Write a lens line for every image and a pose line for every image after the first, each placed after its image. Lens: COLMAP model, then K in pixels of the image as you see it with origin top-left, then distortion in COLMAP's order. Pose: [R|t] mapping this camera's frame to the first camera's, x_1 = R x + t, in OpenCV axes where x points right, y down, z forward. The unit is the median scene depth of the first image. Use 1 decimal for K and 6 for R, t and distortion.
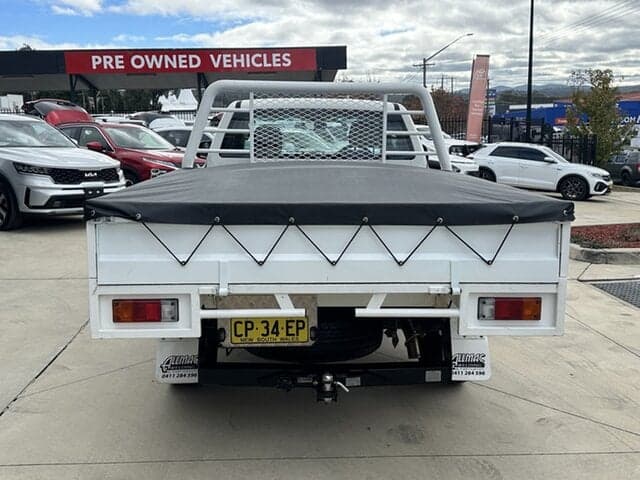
lens RADIAL K [[672.5, 0, 325.8], [0, 672.5, 238.4], [0, 0, 1]] dist [0.195336, -0.434915]
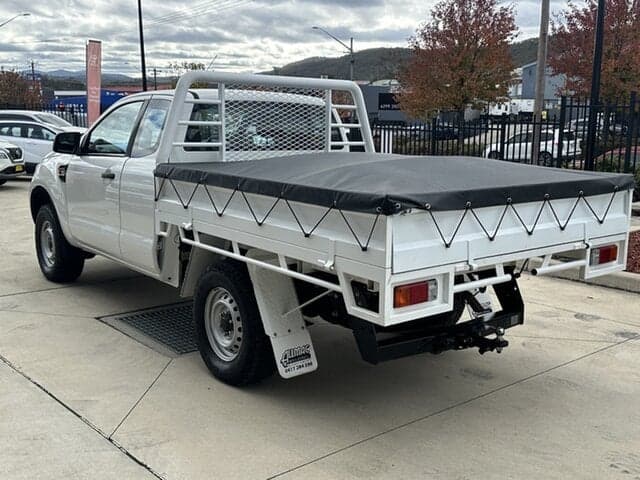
lens RADIAL K [[672.5, 0, 325.8], [0, 672.5, 238.4], [0, 0, 1]] dist [0.195336, -0.434915]
pose [[0.811862, -0.099129, 0.575372, -0.612868], [0.088962, 0.994977, 0.045893, -0.026755], [-0.577031, 0.013927, 0.816603, 0.123163]]
